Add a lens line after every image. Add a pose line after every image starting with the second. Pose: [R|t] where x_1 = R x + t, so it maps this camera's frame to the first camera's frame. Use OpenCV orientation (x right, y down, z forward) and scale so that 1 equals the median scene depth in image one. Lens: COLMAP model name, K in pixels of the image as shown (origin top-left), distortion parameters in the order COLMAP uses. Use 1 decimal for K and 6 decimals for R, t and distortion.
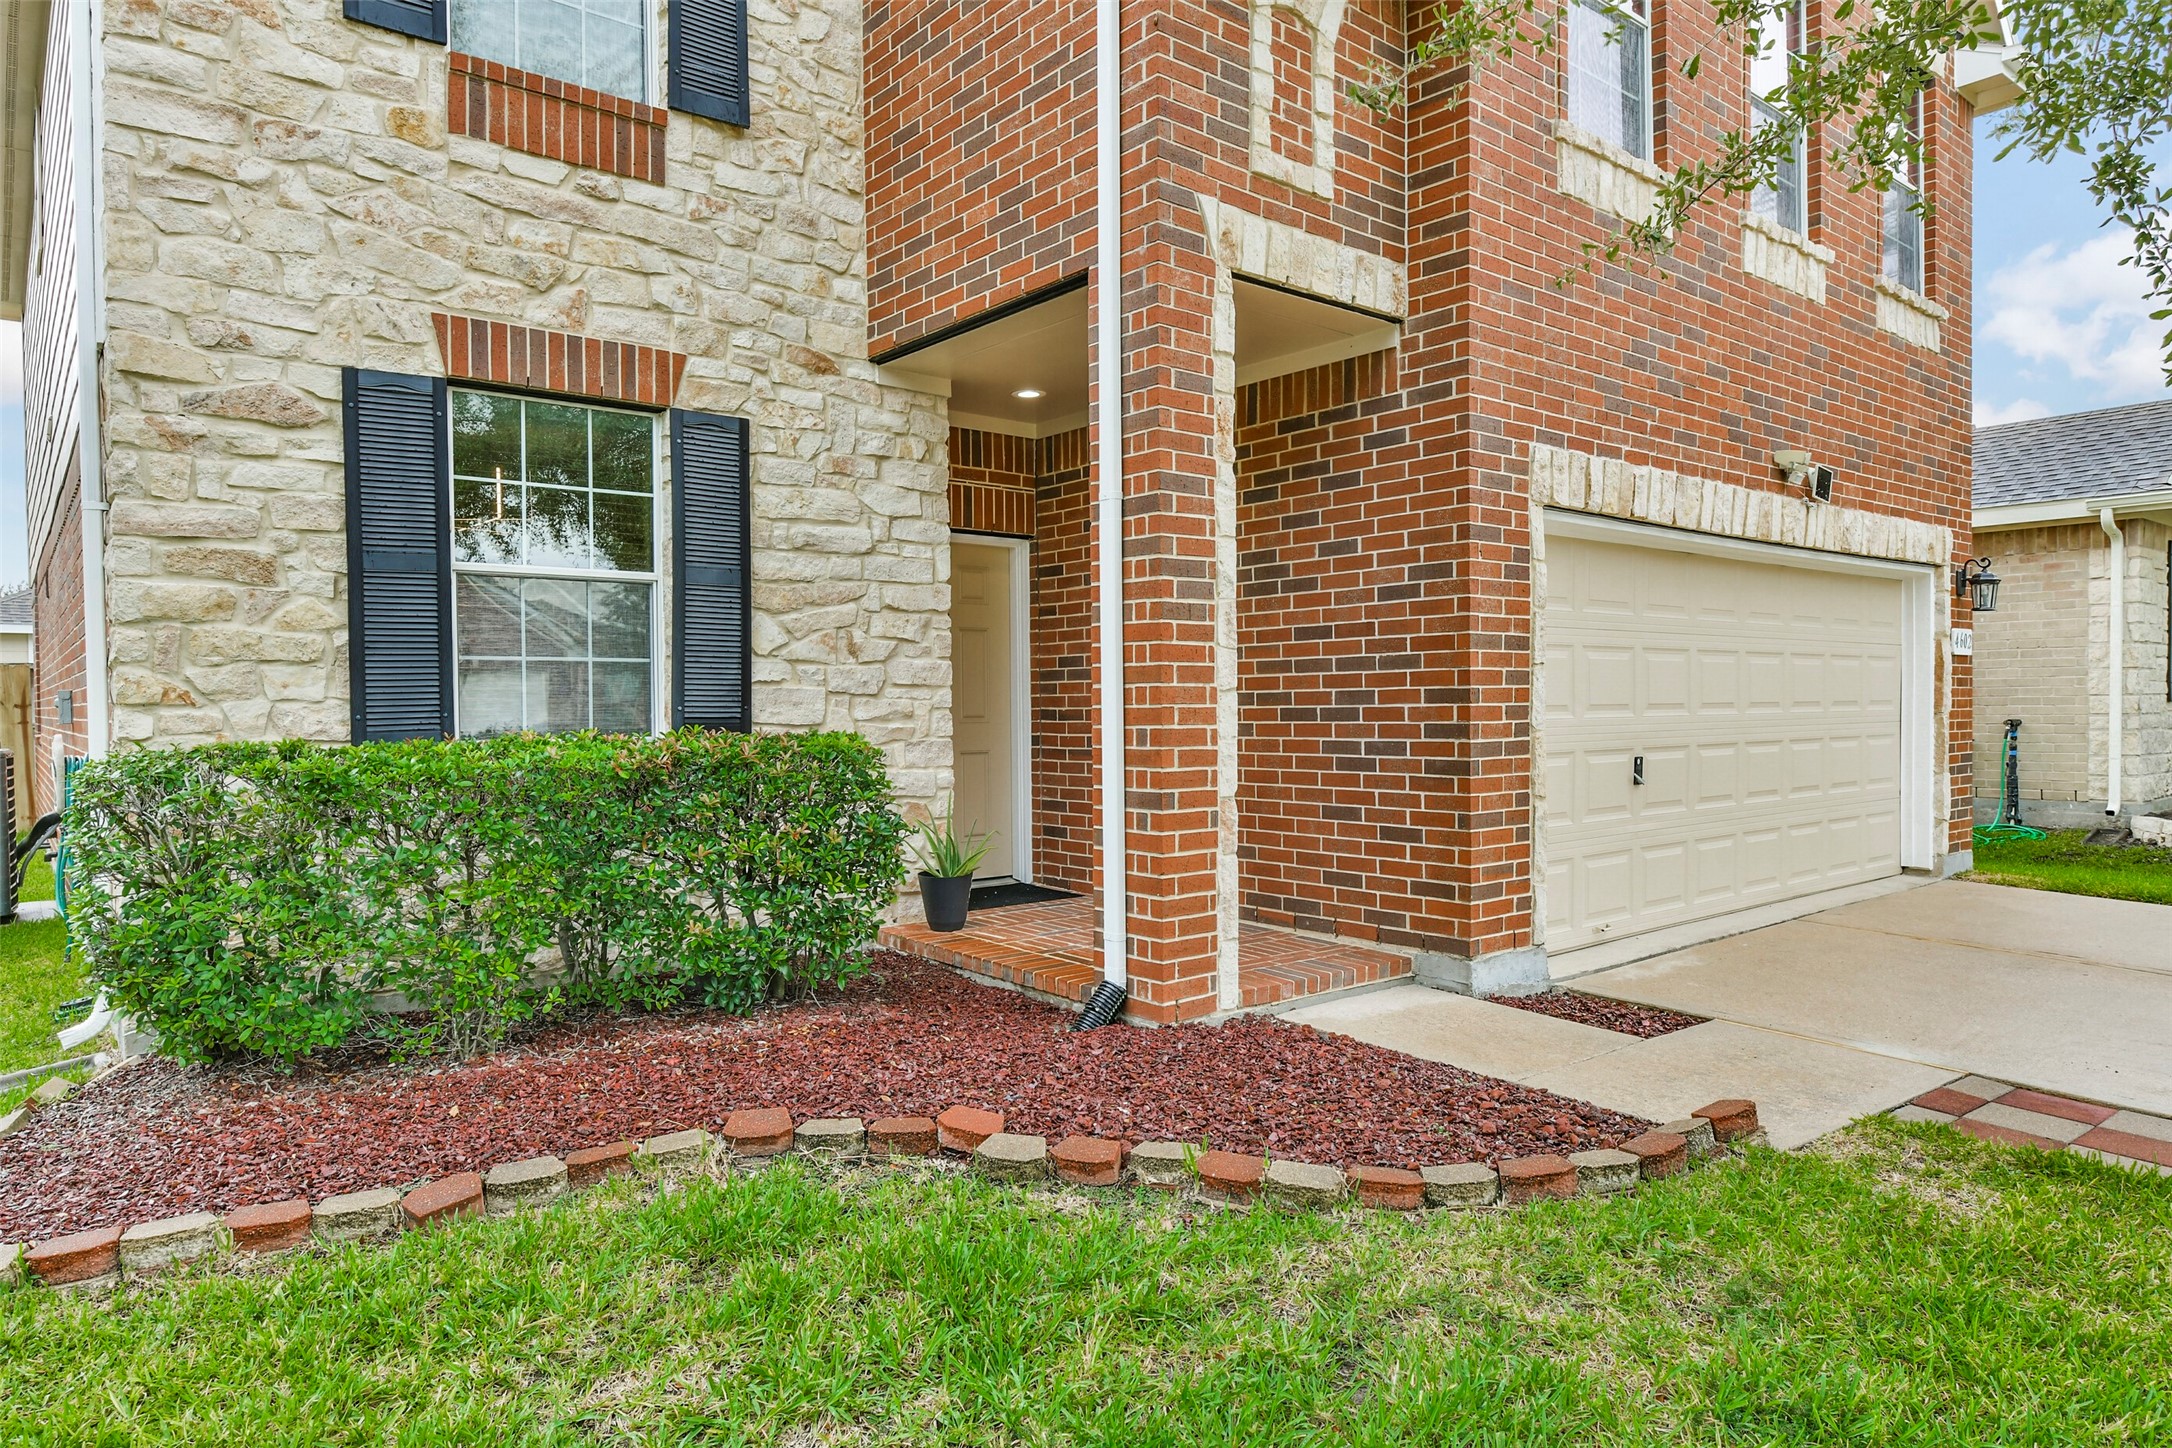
lens RADIAL K [[1341.1, 0, 1086.8], [0, 1341.1, 718.1], [0, 0, 1]] dist [-0.002431, -0.000282]
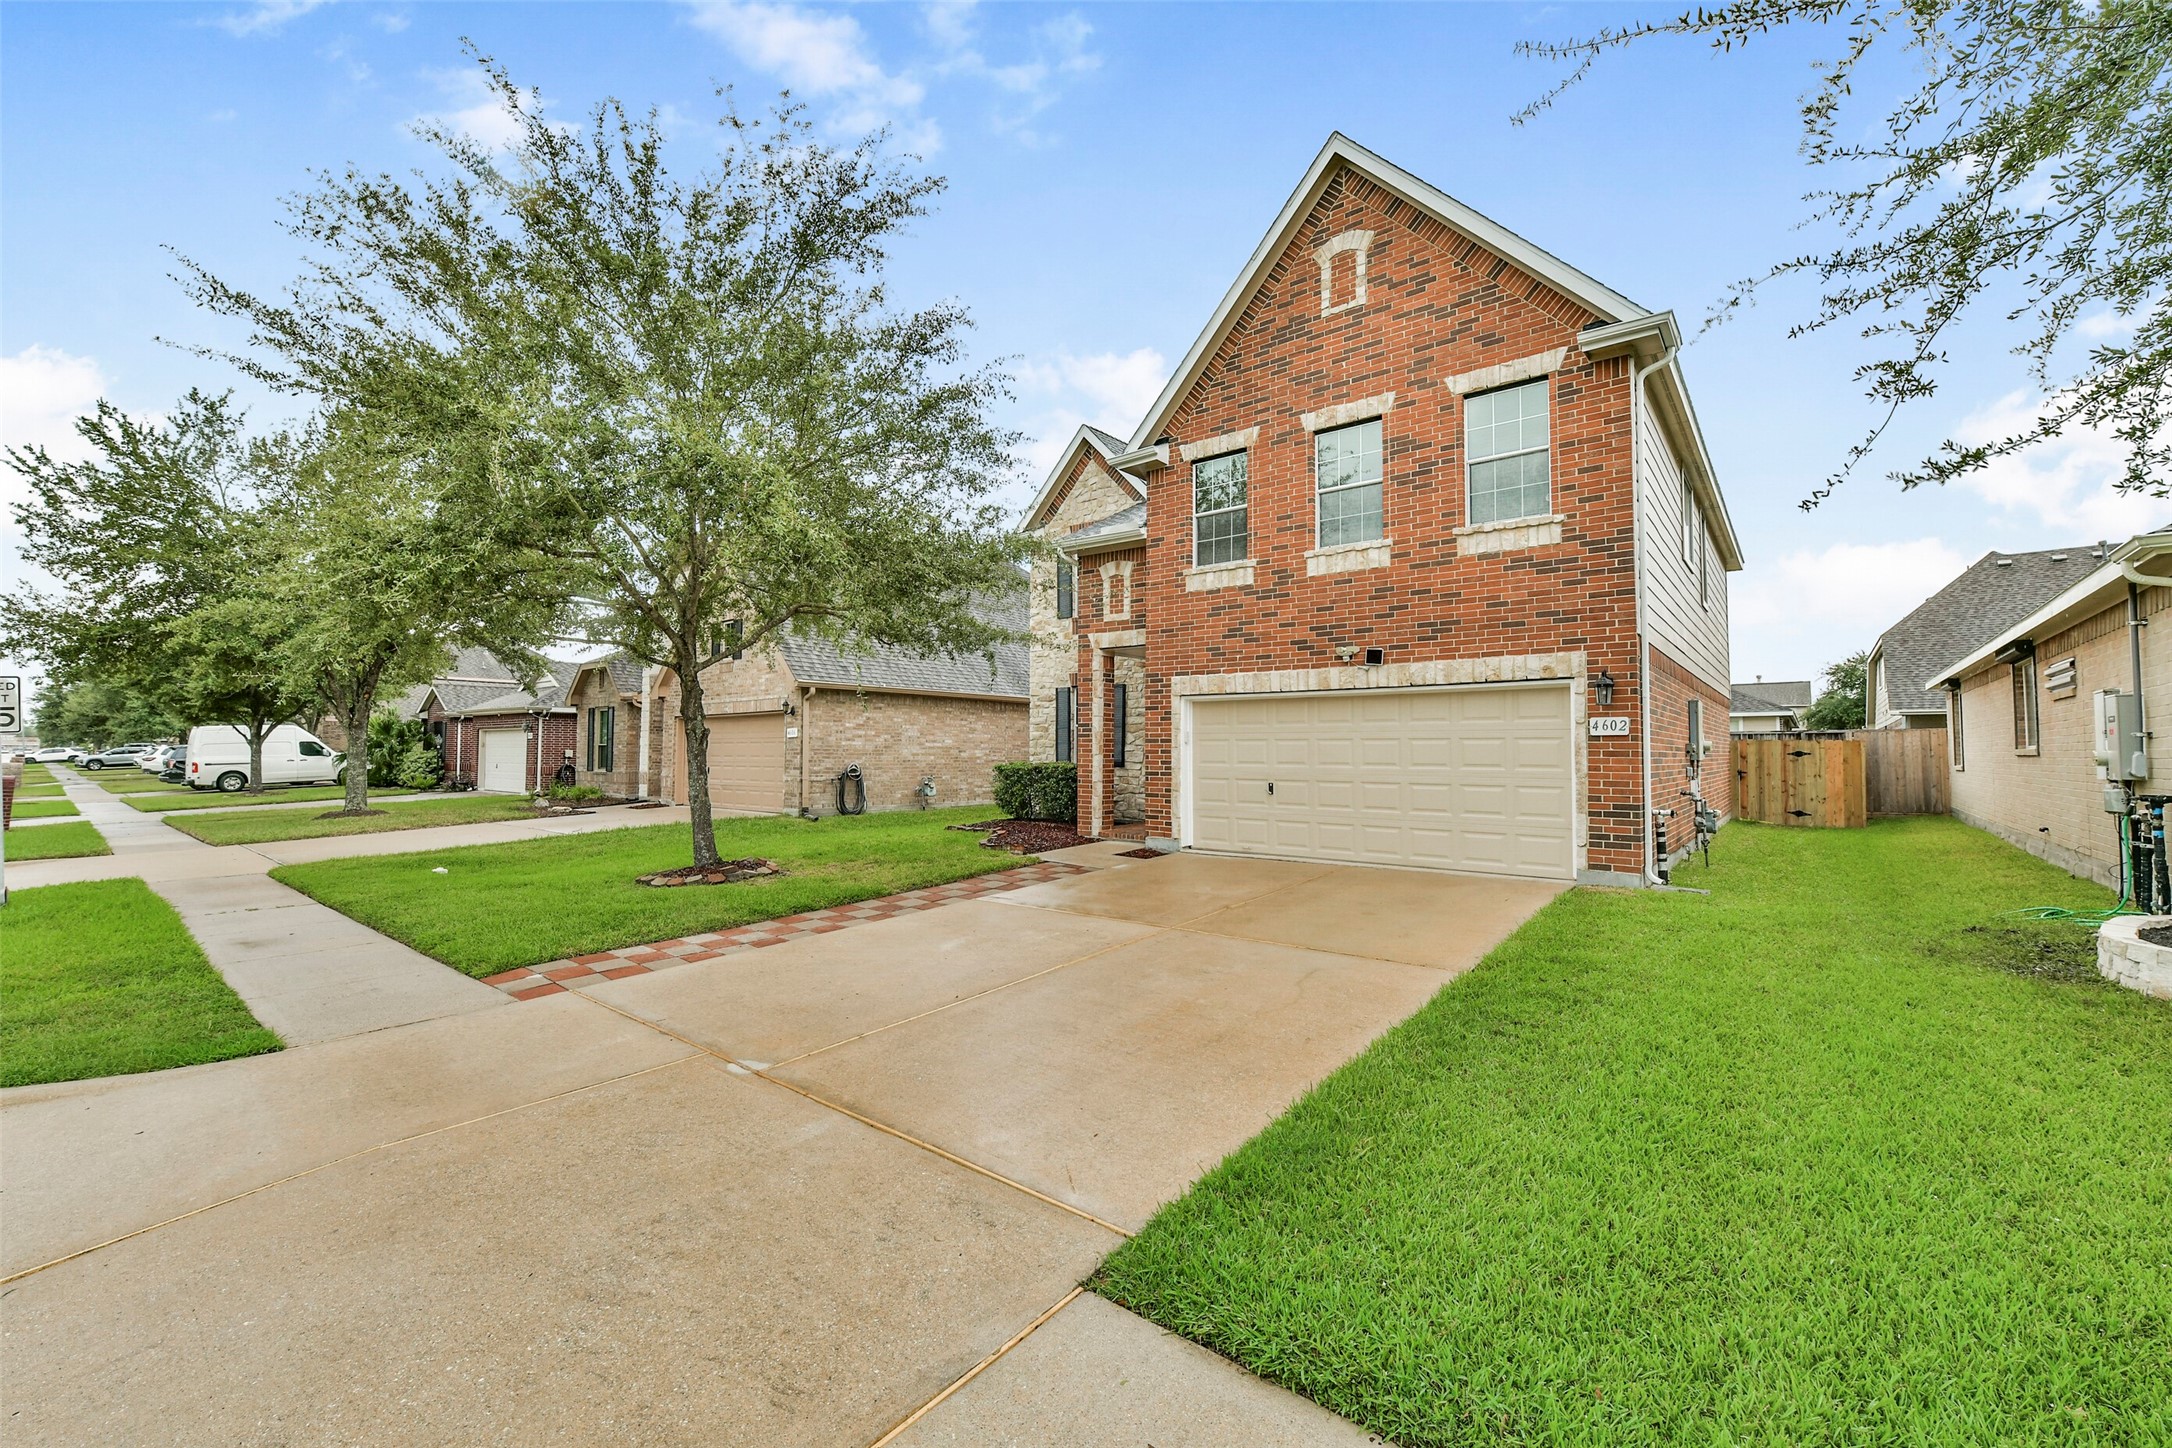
lens RADIAL K [[883.2, 0, 1086.8], [0, 883.2, 722.5], [0, 0, 1]] dist [-0.001501, -0.000351]
pose [[0.200105, -0.023380, -0.979496, 2.504139], [-0.018429, 0.999449, -0.027622, -0.040632], [0.979601, 0.023578, 0.199563, 0.422188]]
